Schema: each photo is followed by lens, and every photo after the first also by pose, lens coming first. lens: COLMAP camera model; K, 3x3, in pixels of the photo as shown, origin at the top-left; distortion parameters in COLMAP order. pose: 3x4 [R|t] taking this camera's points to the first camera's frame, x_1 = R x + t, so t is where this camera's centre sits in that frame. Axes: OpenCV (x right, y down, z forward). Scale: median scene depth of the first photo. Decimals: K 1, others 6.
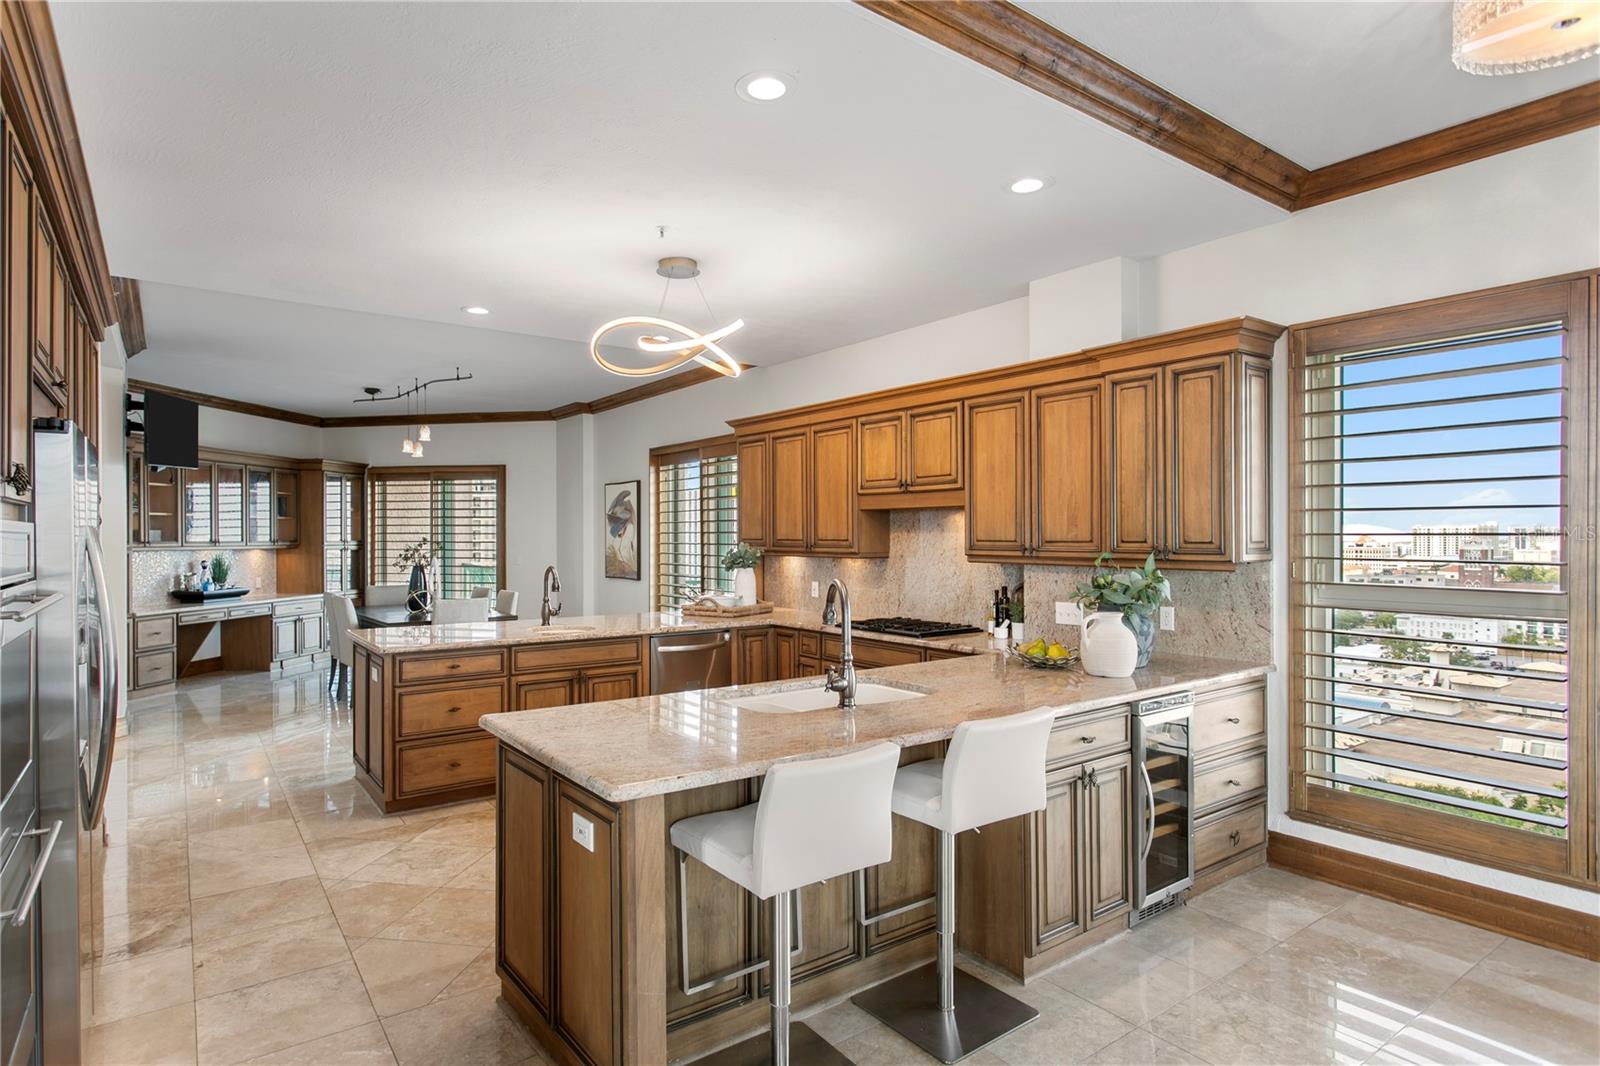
lens RADIAL K [[854.7, 0, 795.4], [0, 854.7, 536.1], [0, 0, 1]] dist [0.003298, -0.000097]
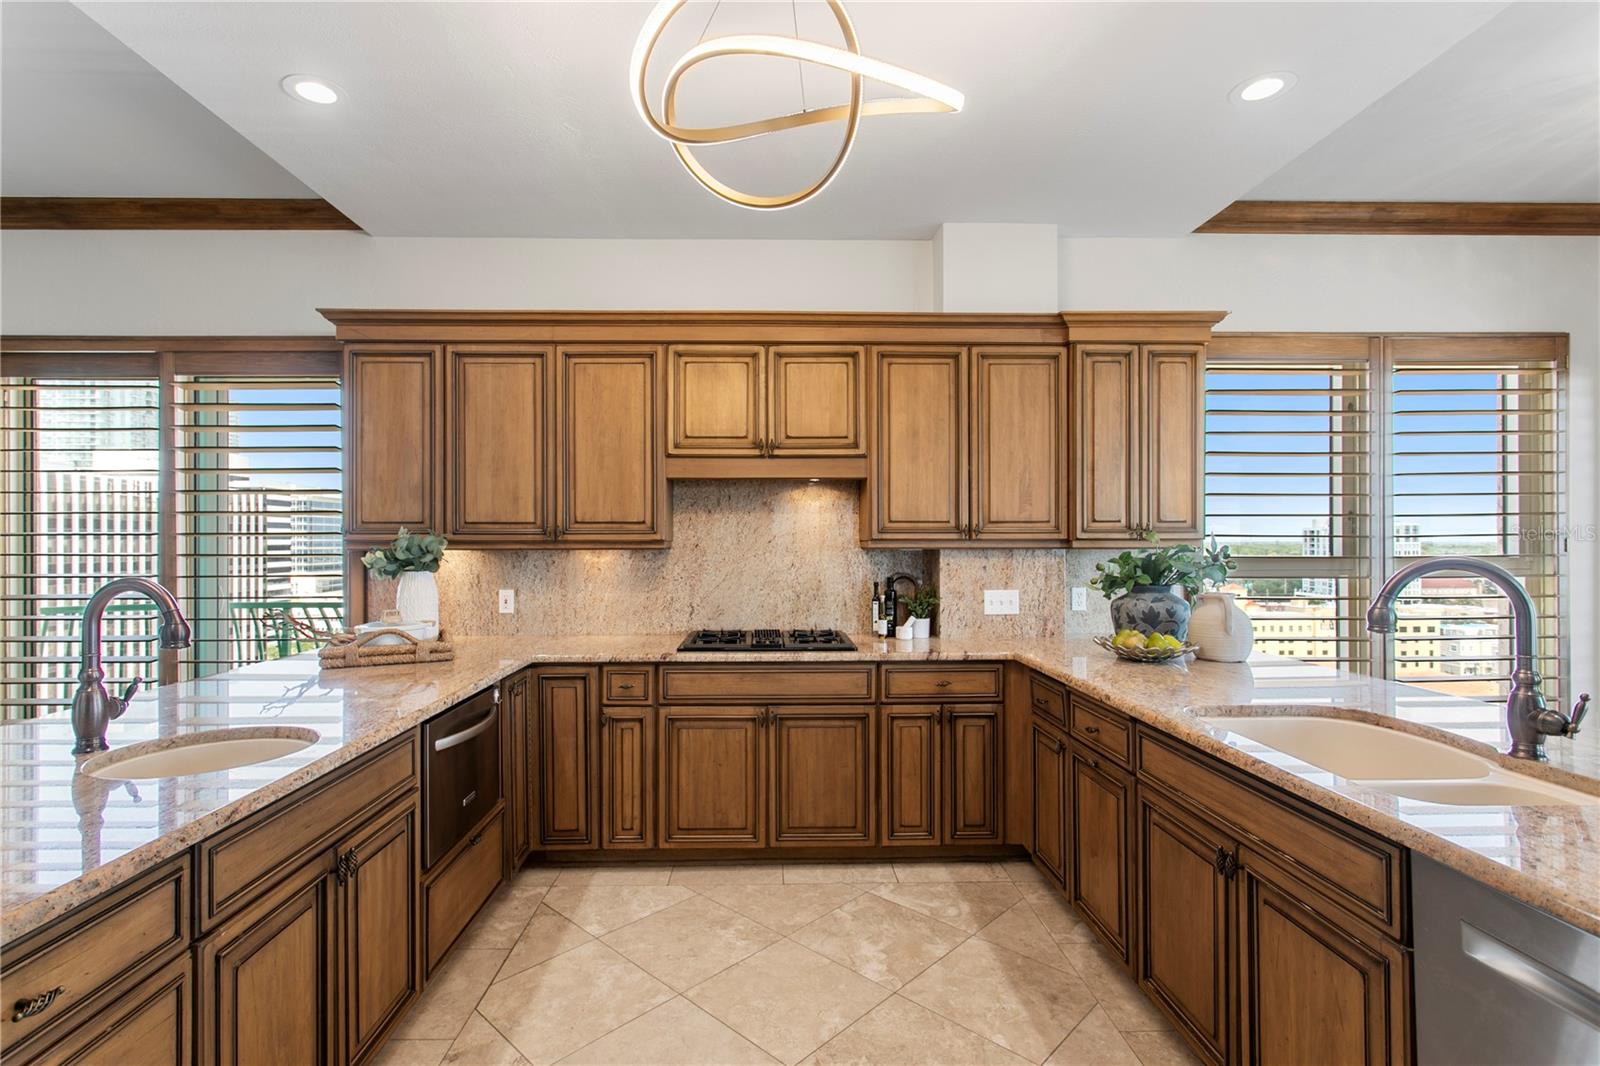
lens RADIAL K [[763.6, 0, 794.3], [0, 763.6, 526.9], [0, 0, 1]] dist [0.009568, -0.000488]
pose [[0.581212, 0.015002, 0.813614, -0.403966], [0.003723, 0.999771, -0.021095, 0.024066], [-0.813743, 0.015289, 0.581023, 0.618841]]
